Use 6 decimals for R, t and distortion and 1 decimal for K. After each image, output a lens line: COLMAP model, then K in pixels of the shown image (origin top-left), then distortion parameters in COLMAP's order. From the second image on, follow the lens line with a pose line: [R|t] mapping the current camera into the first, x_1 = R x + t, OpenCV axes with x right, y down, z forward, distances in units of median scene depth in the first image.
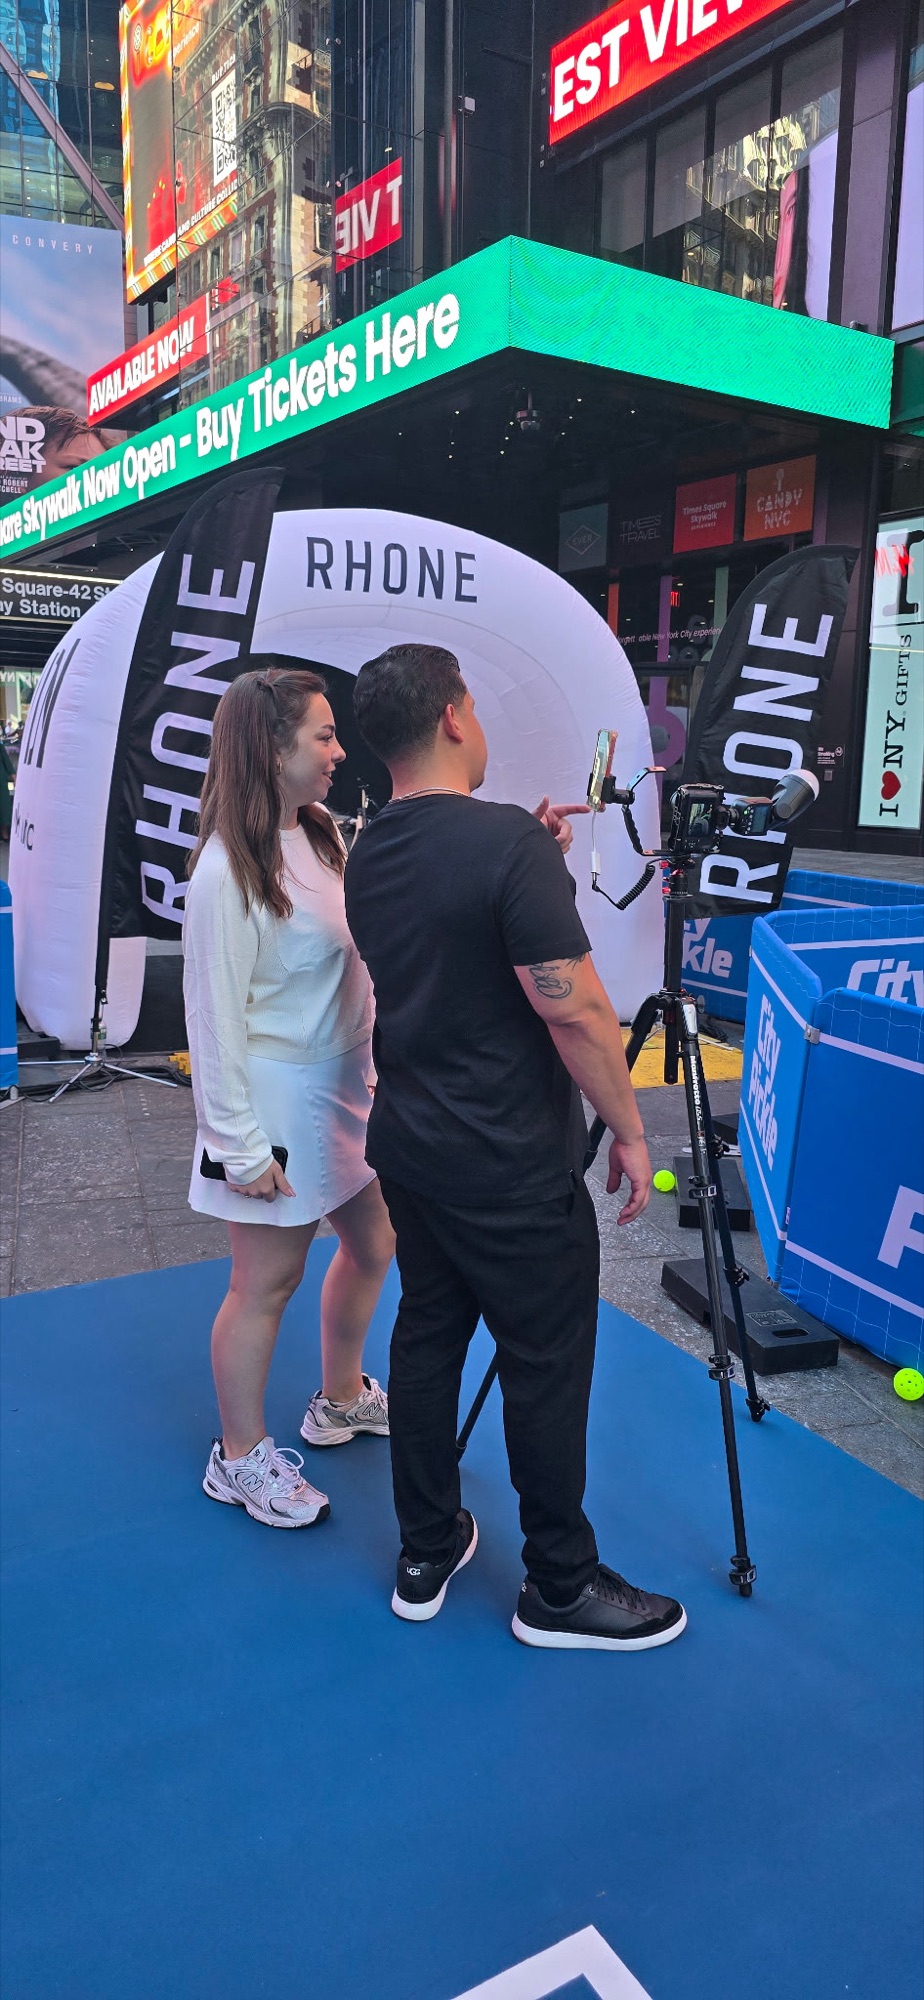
lens RADIAL K [[1370.6, 0, 462.0], [0, 1370.6, 1000.0], [0, 0, 1]] dist [0.004660, 0.004724]
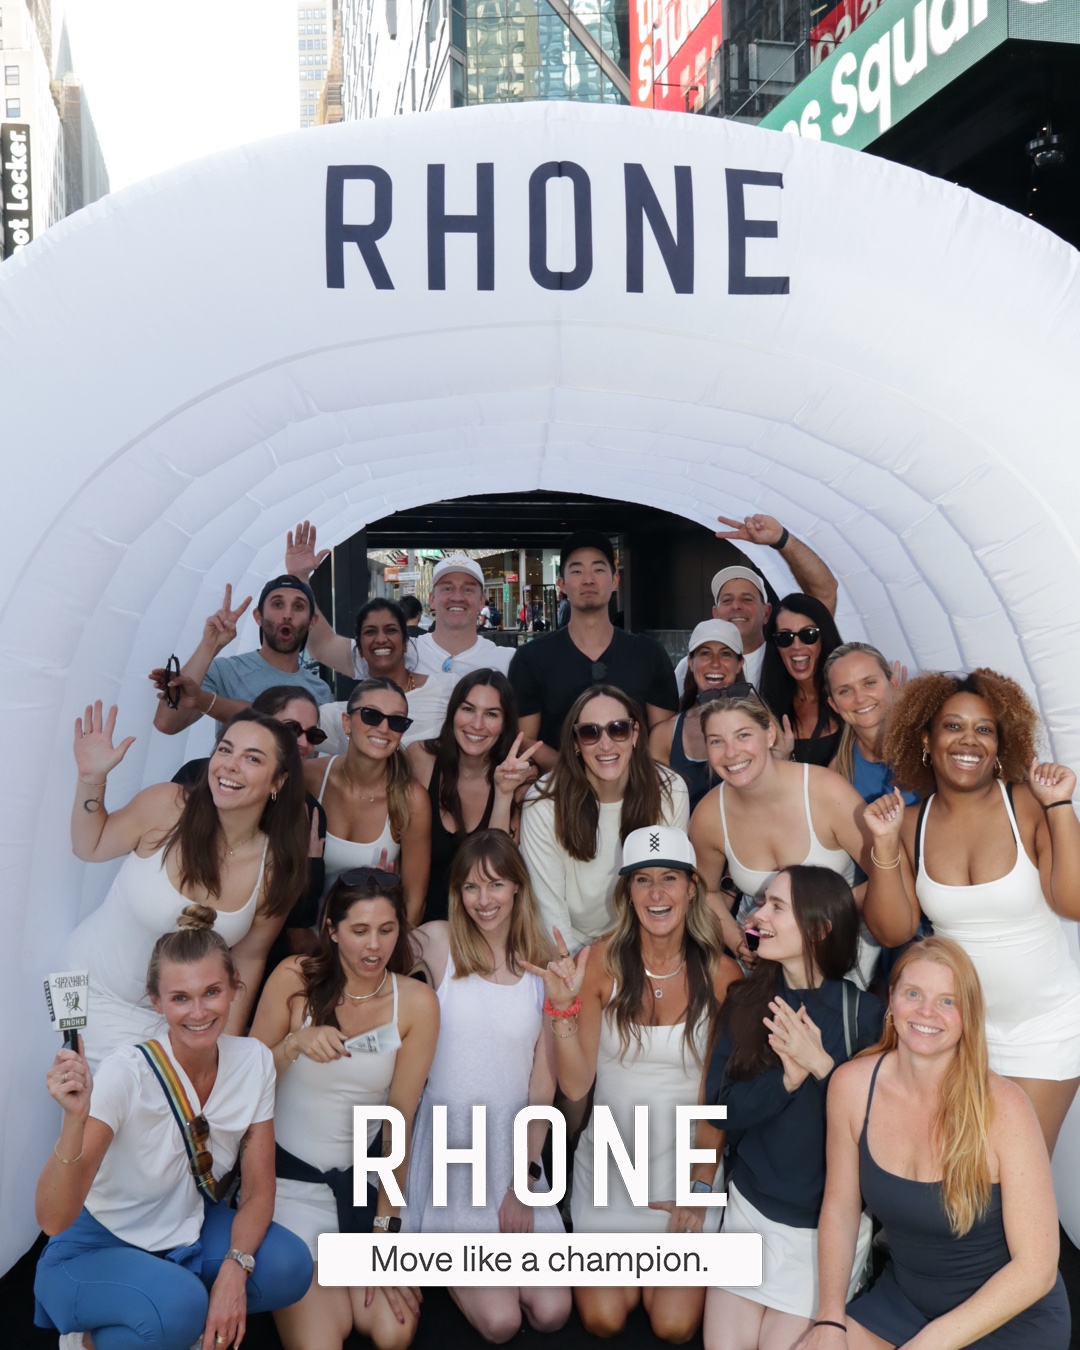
lens RADIAL K [[1342.8, 0, 503.0], [0, 1342.8, 666.9], [0, 0, 1]] dist [-0.009559, 0.048085]
pose [[0.931719, -0.021242, -0.362559, 0.071319], [-0.030109, 0.990334, -0.135399, -0.138885], [0.361931, 0.137070, 0.922073, 0.662210]]
